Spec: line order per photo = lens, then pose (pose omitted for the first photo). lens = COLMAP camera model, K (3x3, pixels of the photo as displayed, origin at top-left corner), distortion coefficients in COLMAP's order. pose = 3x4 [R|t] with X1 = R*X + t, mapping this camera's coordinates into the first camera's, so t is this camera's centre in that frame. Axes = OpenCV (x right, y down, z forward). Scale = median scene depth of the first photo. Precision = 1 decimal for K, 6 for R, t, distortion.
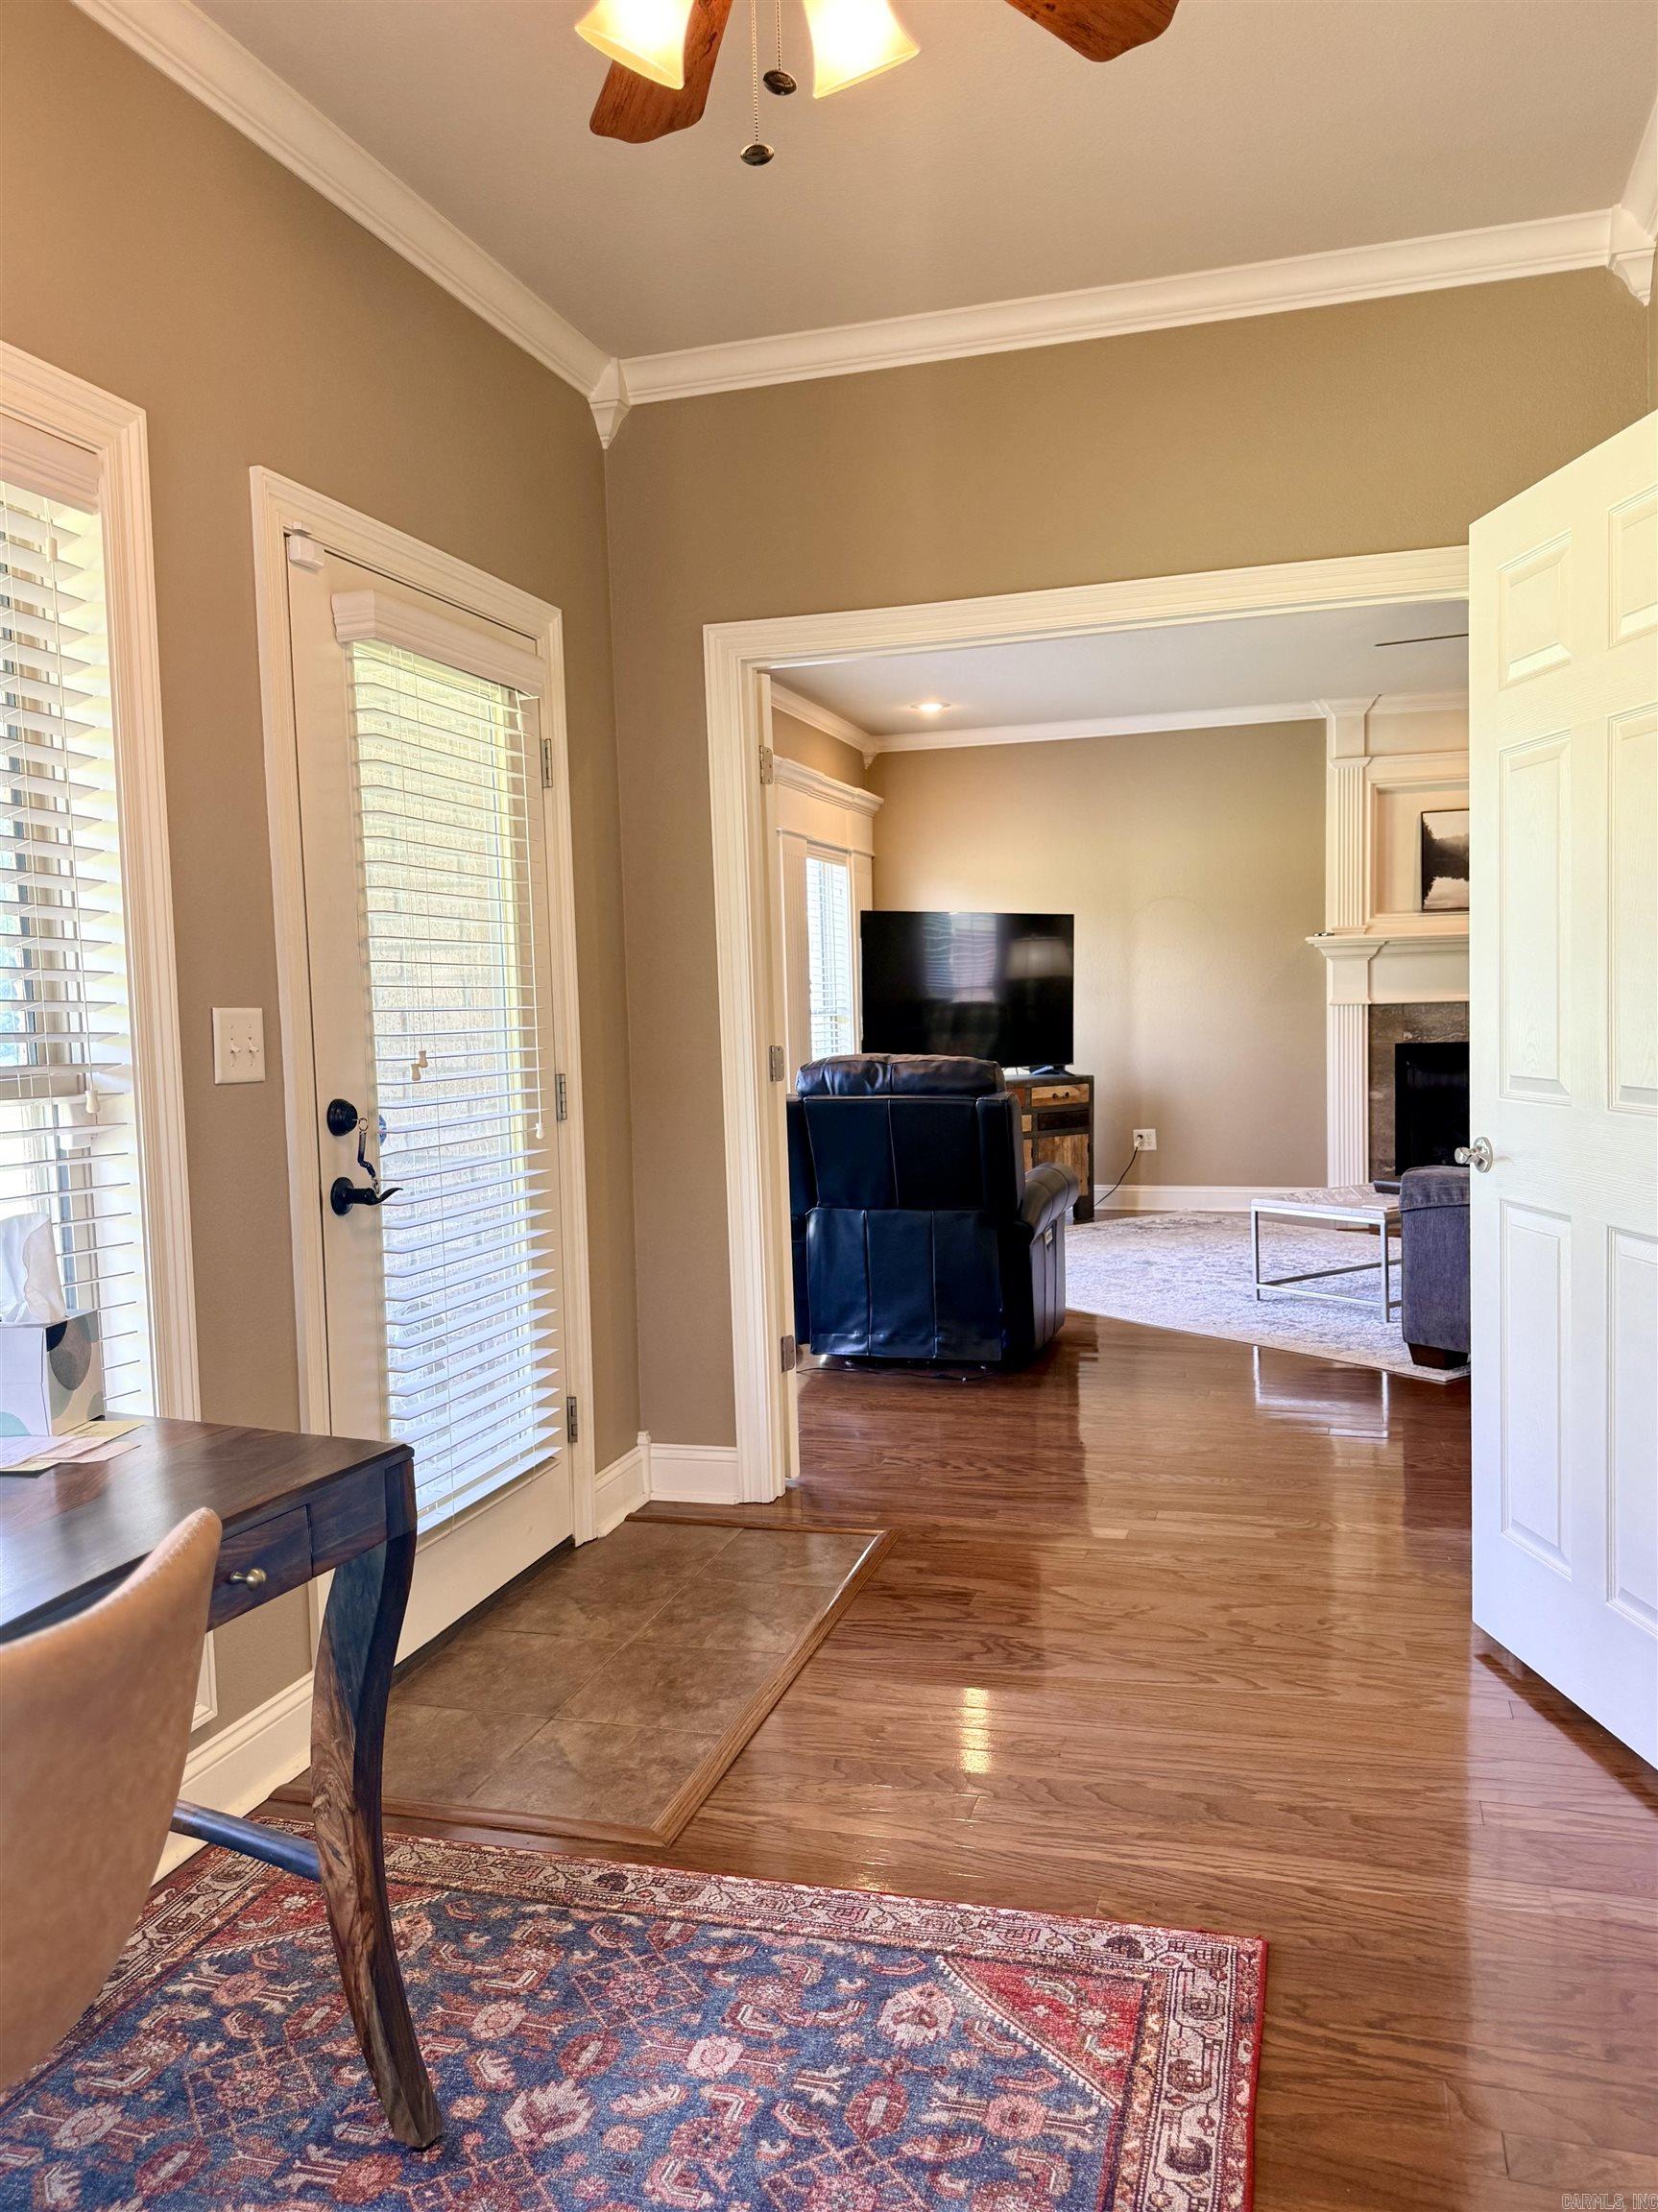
lens RADIAL K [[1573.2, 0, 832.9], [0, 1573.2, 1109.1], [0, 0, 1]] dist [0.030326, -0.046533]
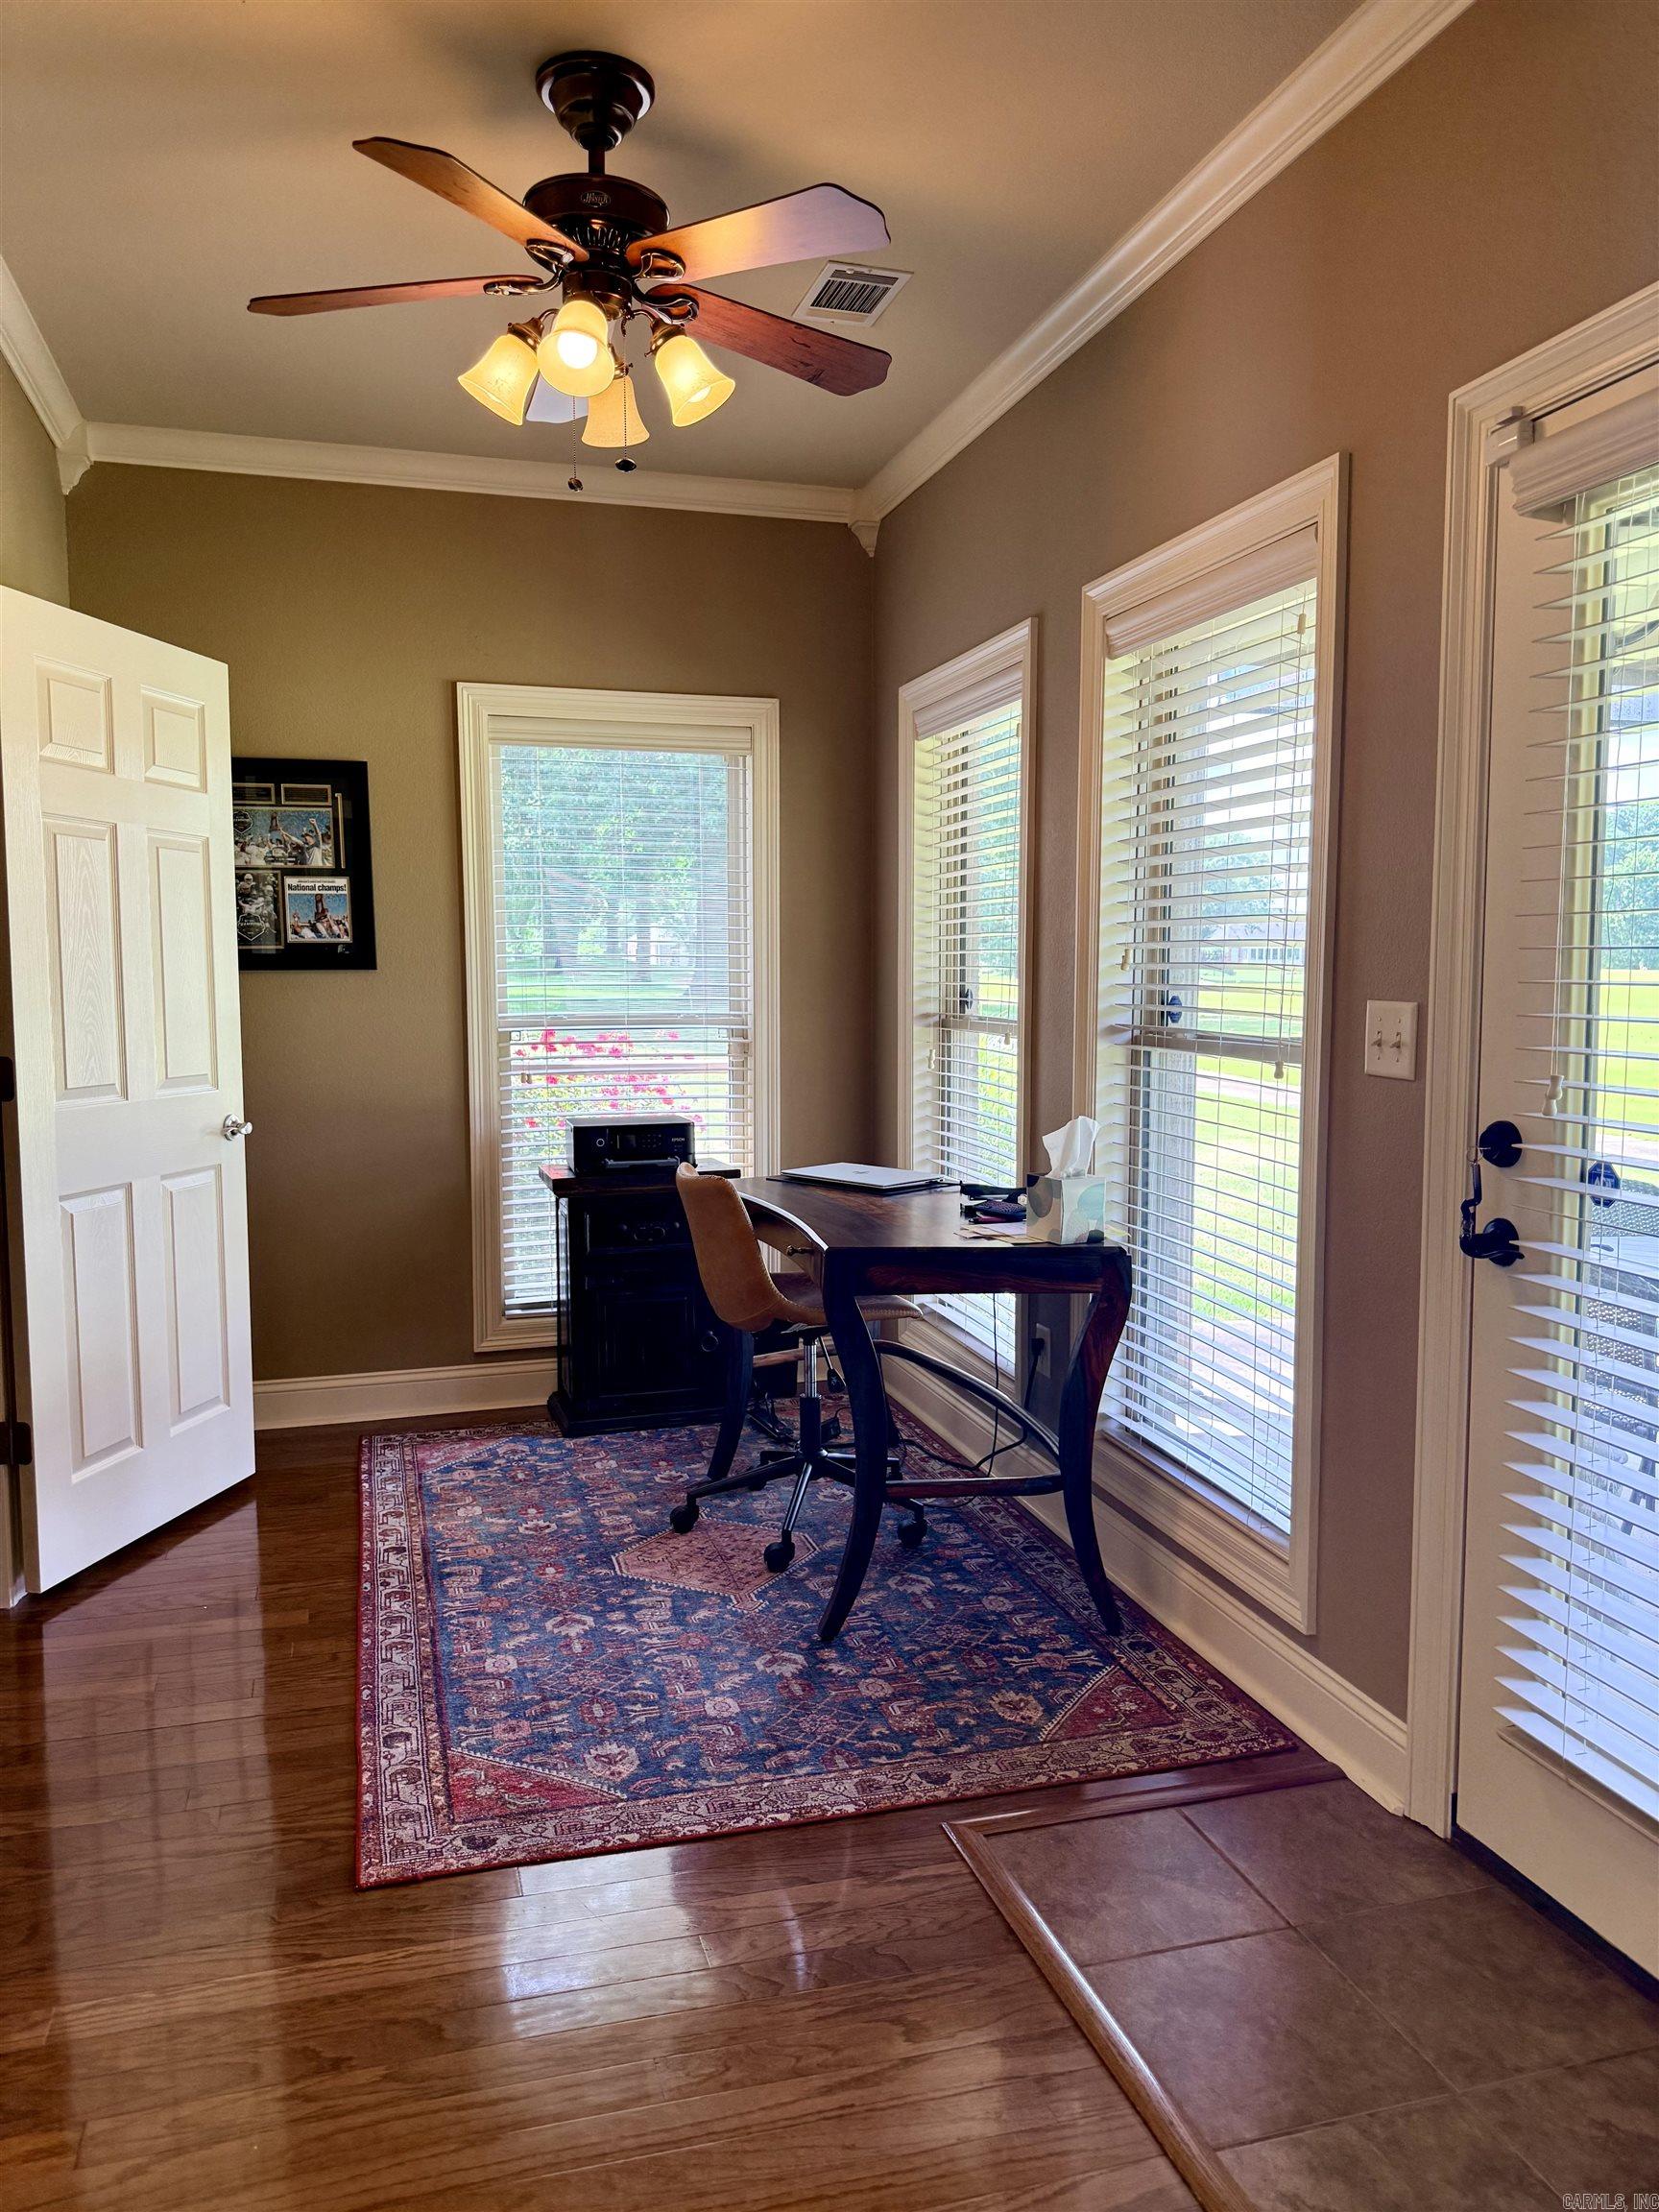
lens RADIAL K [[1573.2, 0, 832.8], [0, 1573.2, 1100.5], [0, 0, 1]] dist [0.030326, -0.046533]
pose [[-0.829055, 0.077804, -0.553728, 0.601442], [-0.016264, 0.986498, 0.162963, -0.206604], [0.558931, 0.144111, -0.816595, 2.129098]]
